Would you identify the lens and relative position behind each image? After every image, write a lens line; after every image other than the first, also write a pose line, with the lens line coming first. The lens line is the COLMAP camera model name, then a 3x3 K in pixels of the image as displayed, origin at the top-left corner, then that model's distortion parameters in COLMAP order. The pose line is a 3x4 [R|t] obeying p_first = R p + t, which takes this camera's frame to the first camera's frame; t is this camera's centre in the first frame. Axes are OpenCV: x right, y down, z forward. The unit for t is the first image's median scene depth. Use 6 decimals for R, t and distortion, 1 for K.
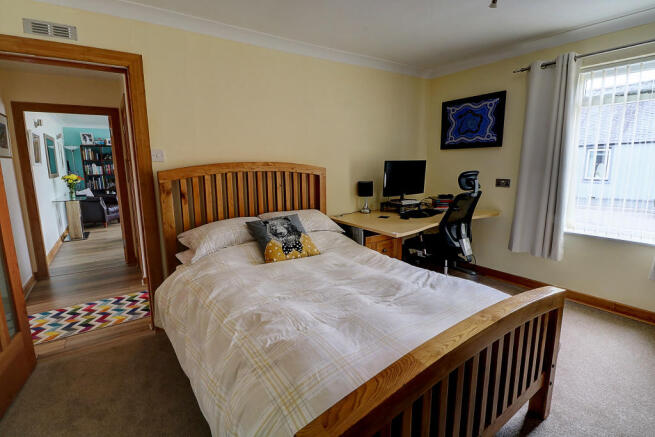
lens RADIAL K [[307.9, 0, 330.4], [0, 307.9, 220.2], [0, 0, 1]] dist [-0.002036, -0.000793]
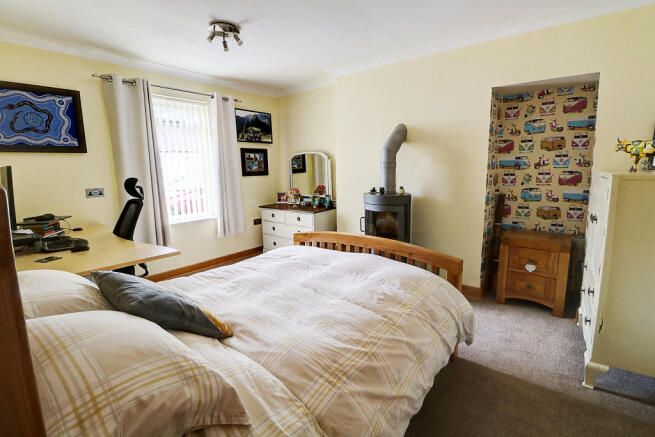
lens RADIAL K [[307.9, 0, 328.7], [0, 307.9, 213.3], [0, 0, 1]] dist [-0.002036, -0.000793]
pose [[-0.263975, -0.133653, 0.955225, -0.661149], [0.201864, 0.960765, 0.190213, -0.126149], [-0.943169, 0.243037, -0.226638, 0.747593]]
